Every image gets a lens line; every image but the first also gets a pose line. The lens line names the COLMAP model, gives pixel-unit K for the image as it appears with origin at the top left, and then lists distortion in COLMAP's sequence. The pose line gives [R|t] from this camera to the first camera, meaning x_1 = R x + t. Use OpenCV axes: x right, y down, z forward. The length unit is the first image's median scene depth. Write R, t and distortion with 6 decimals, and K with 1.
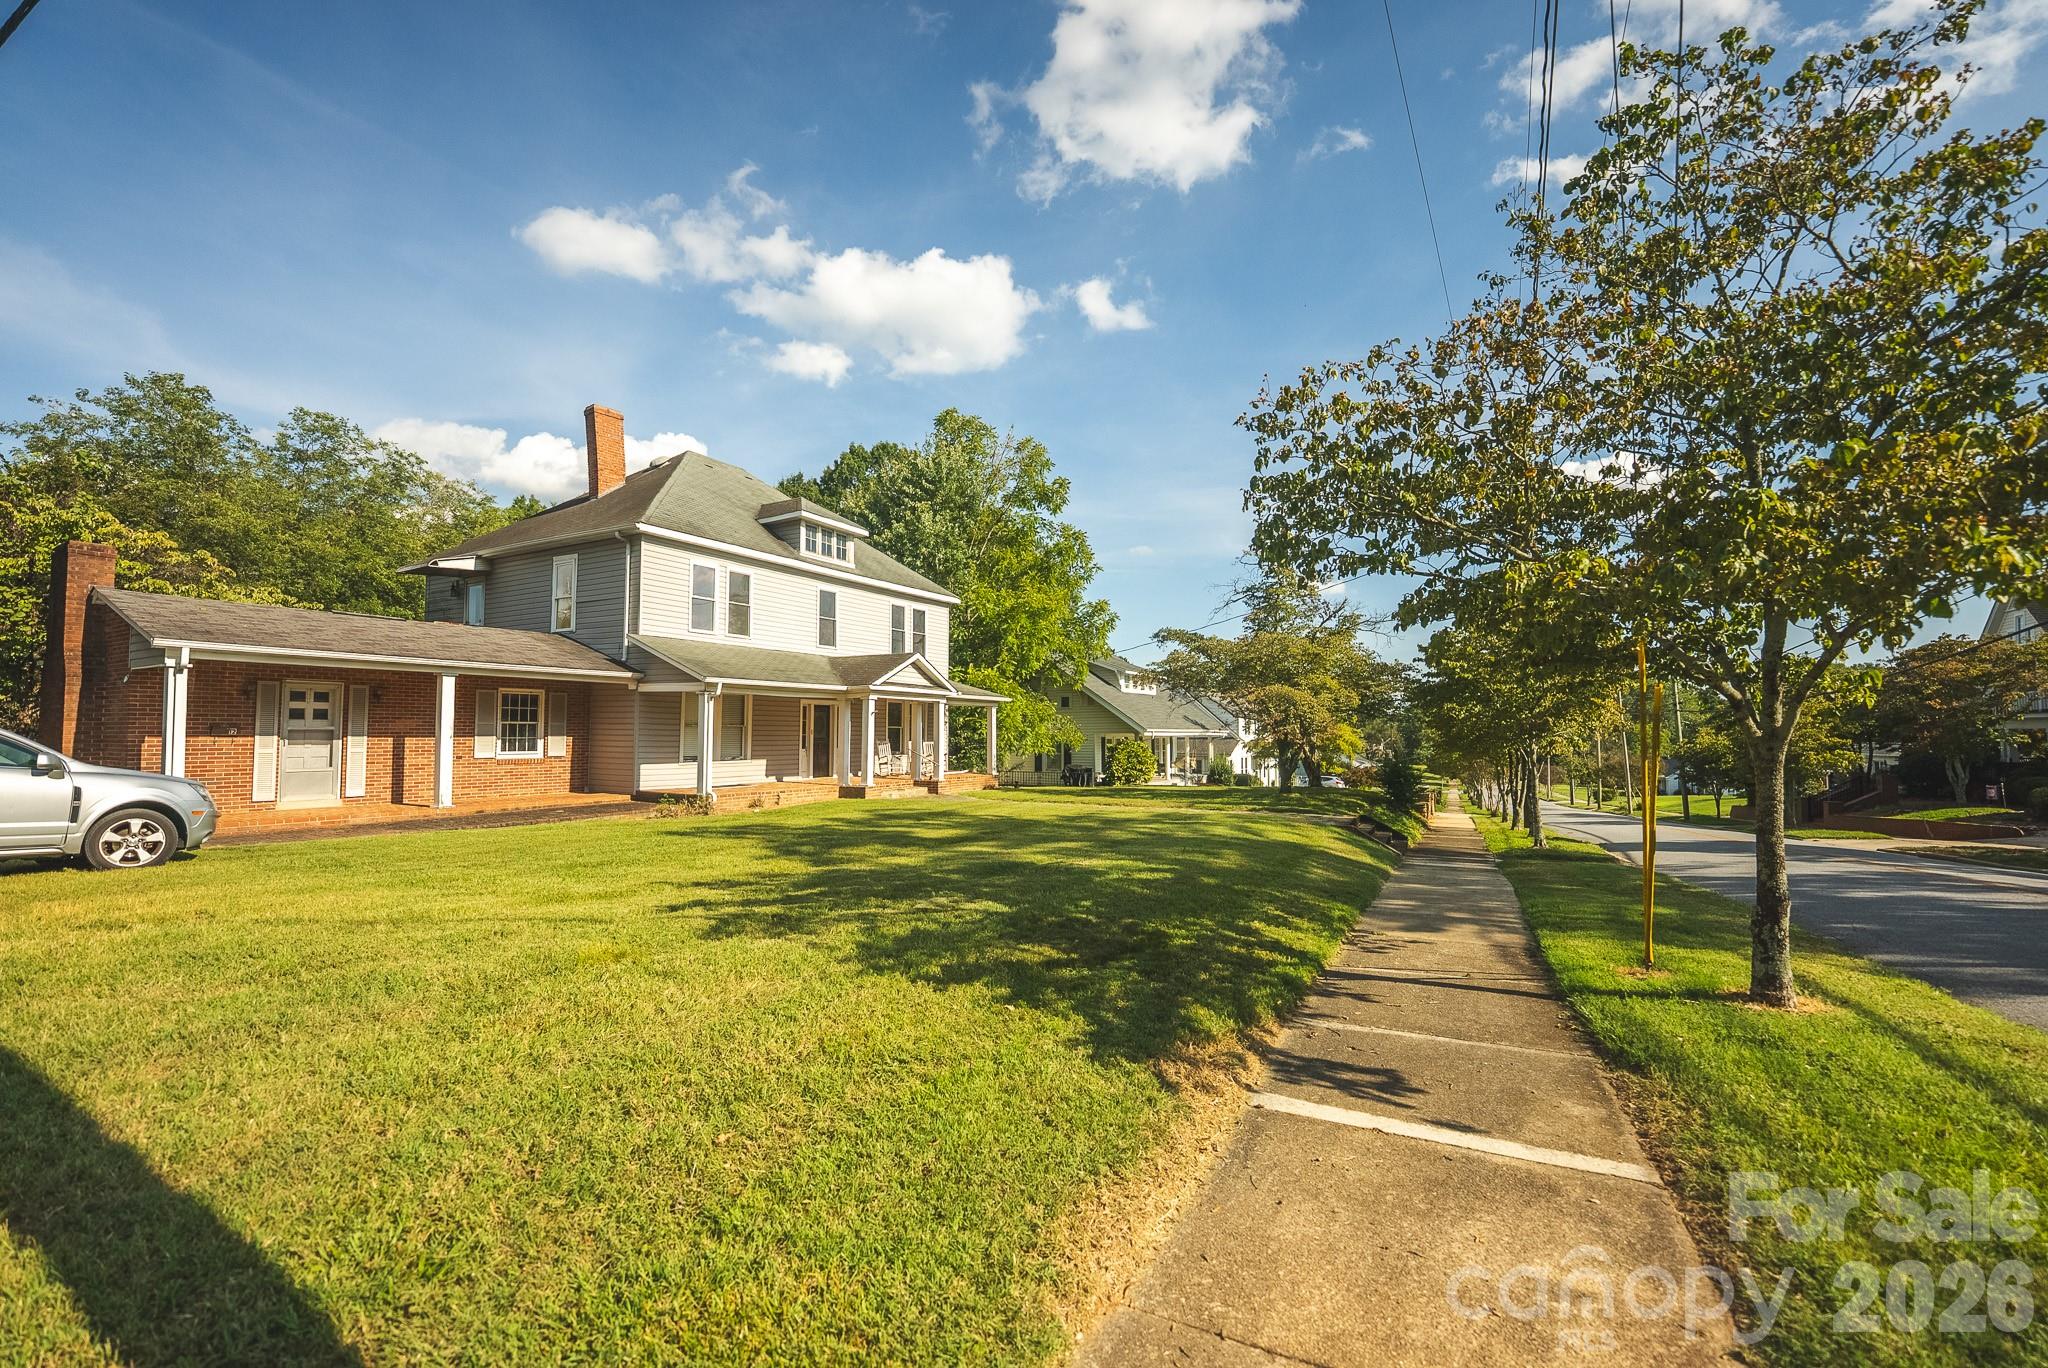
lens RADIAL K [[838.6, 0, 1041.3], [0, 838.6, 685.0], [0, 0, 1]] dist [-0.028247, 0.002790]
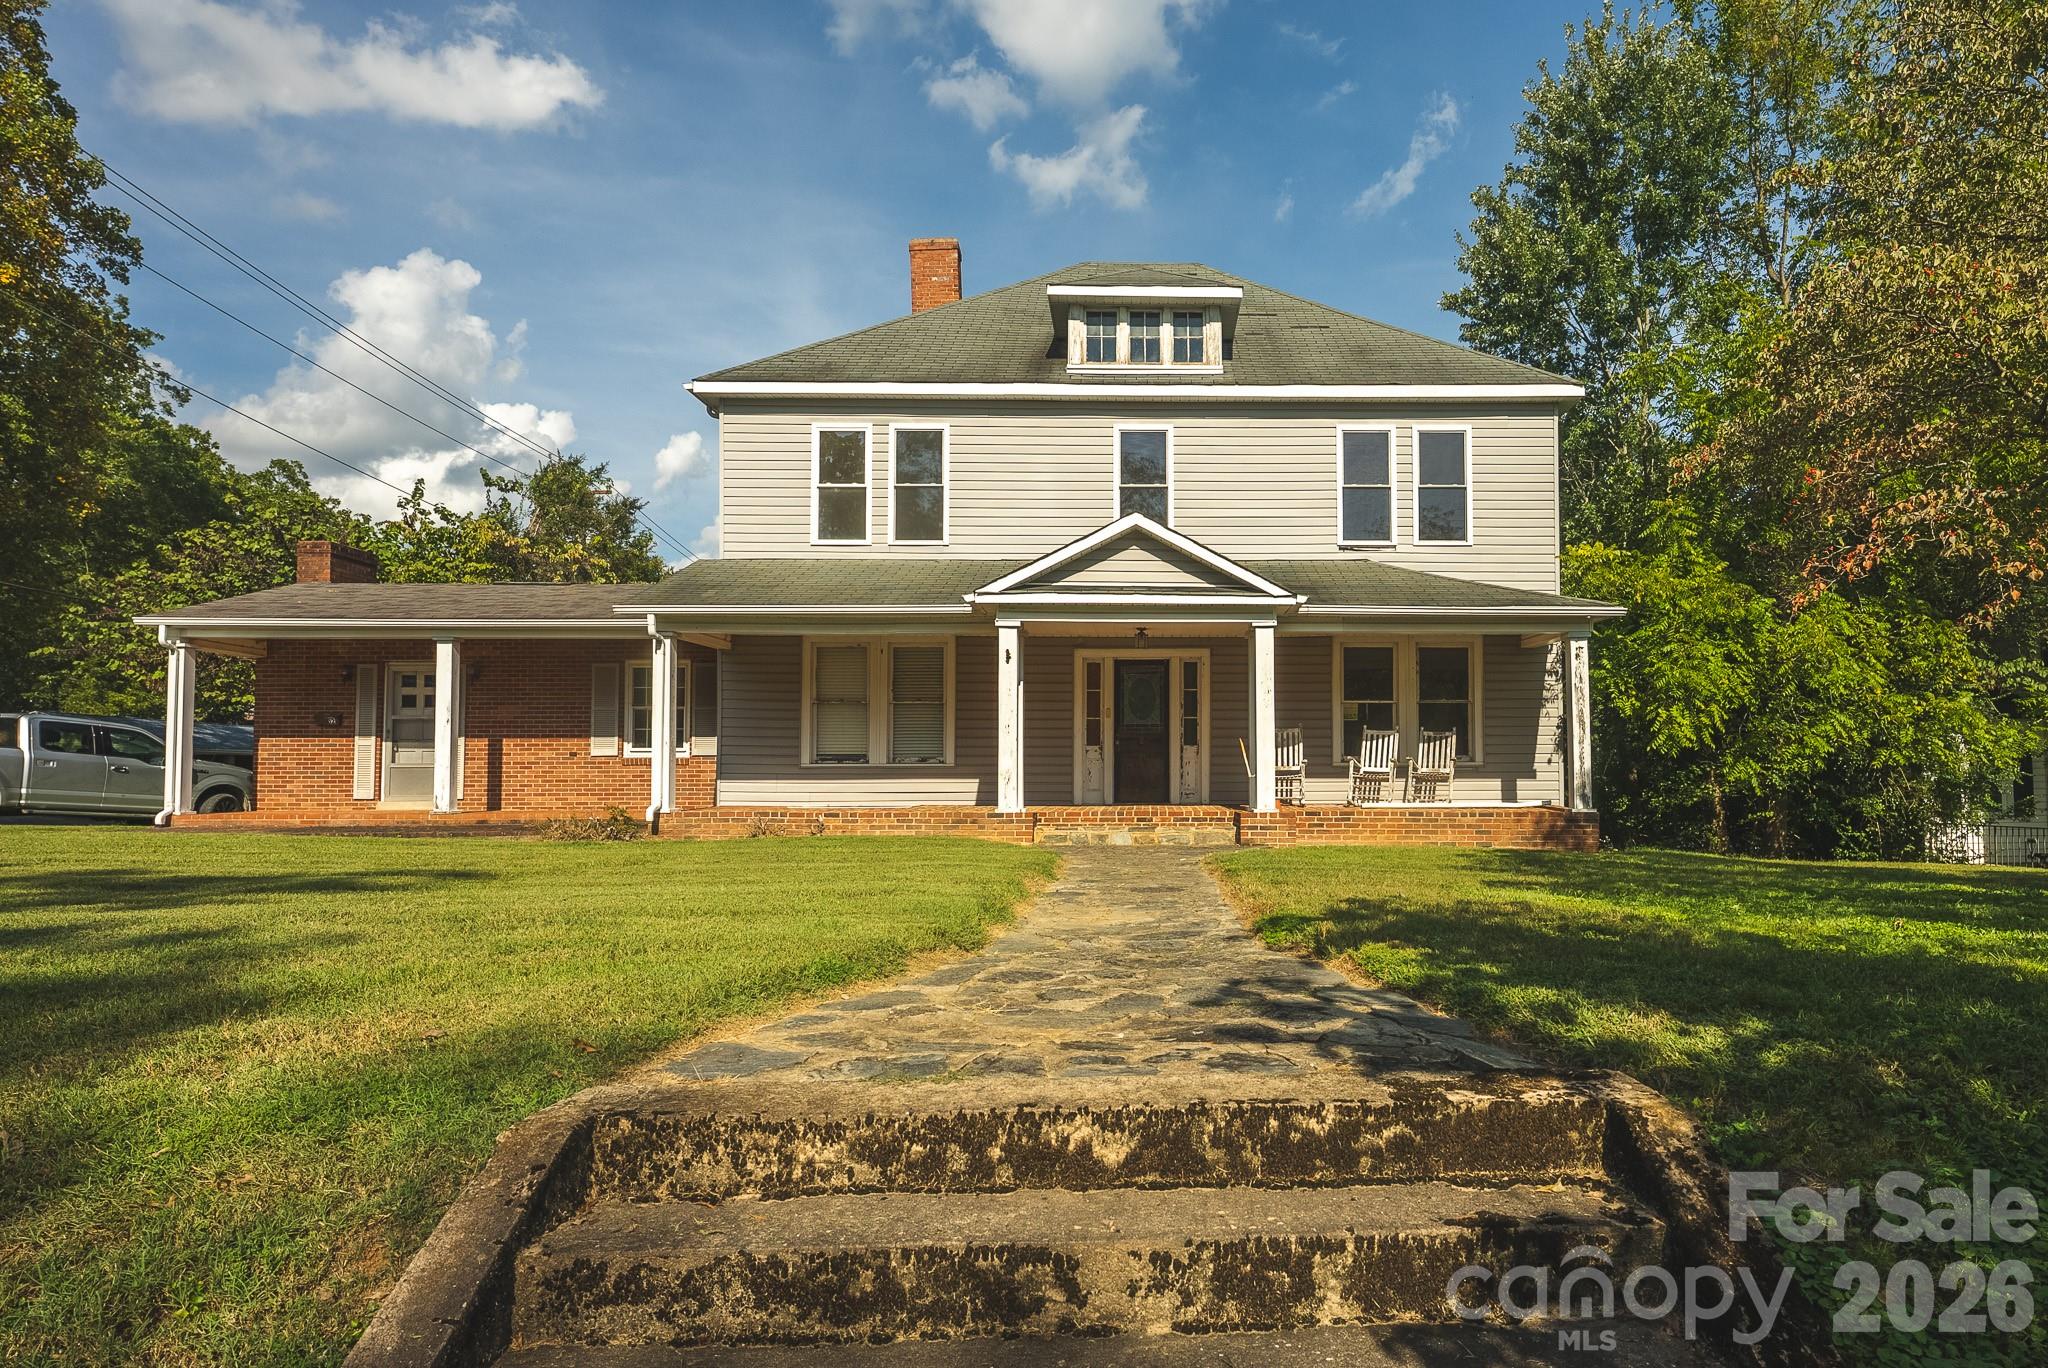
lens RADIAL K [[1154.0, 0, 1120.1], [0, 1154.0, 738.6], [0, 0, 1]] dist [-0.005617, -0.004150]
pose [[0.511302, -0.031601, -0.858820, 0.340714], [0.051135, 0.998672, -0.006303, 0.078586], [0.857878, -0.040693, 0.512239, 0.662269]]
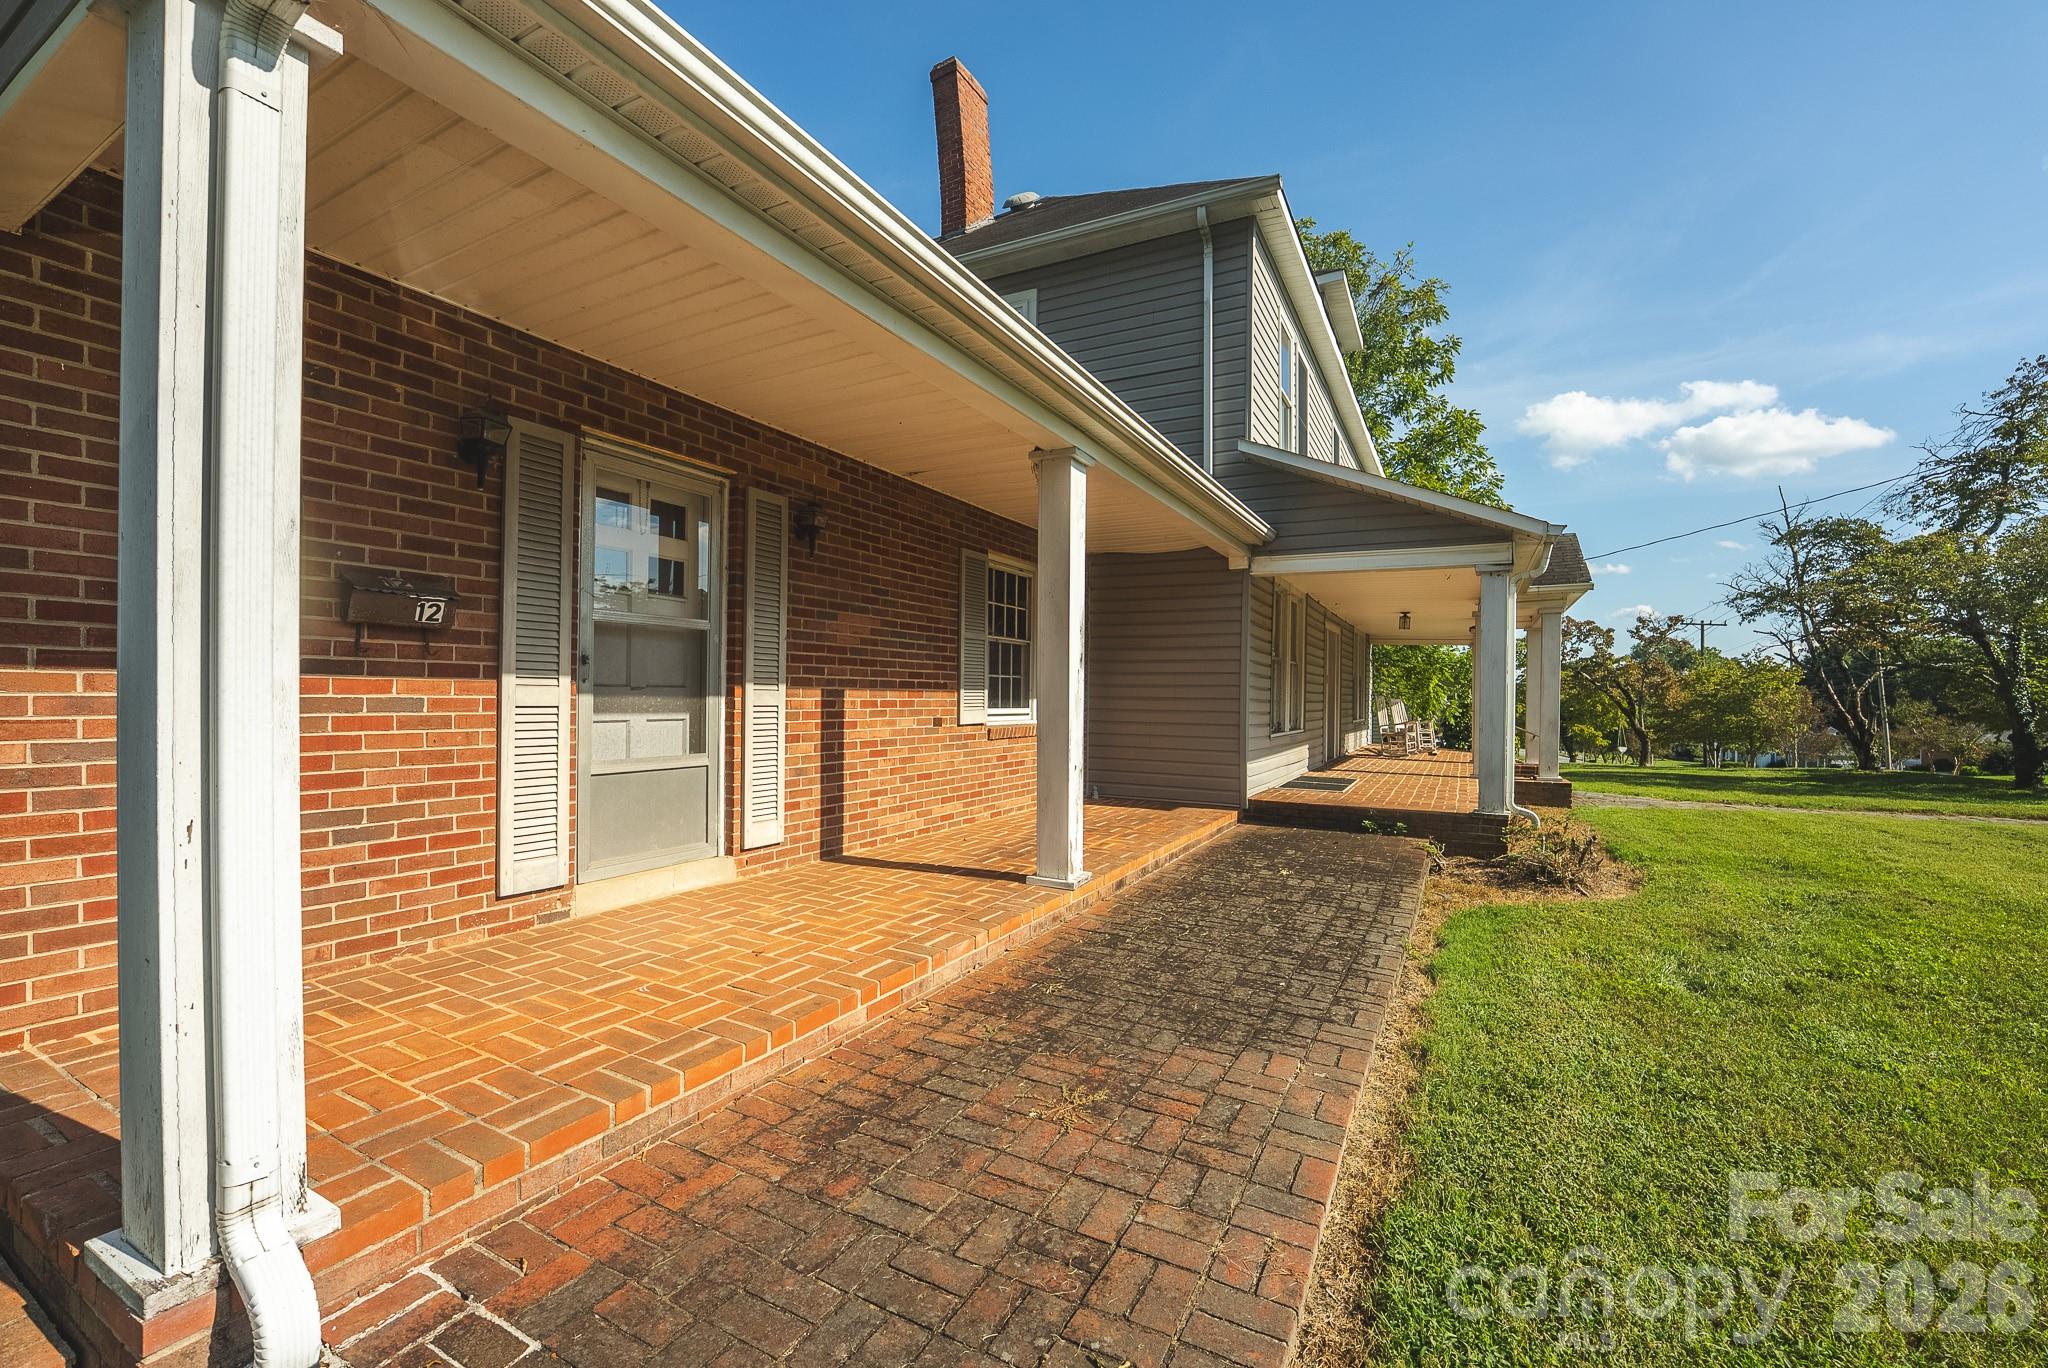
lens RADIAL K [[838.6, 0, 1043.0], [0, 838.6, 691.5], [0, 0, 1]] dist [-0.028247, 0.002790]
pose [[0.999556, 0.009636, 0.028208, -0.495548], [-0.011029, 0.998706, 0.049645, 0.040155], [-0.027693, -0.049934, 0.998369, 0.458073]]
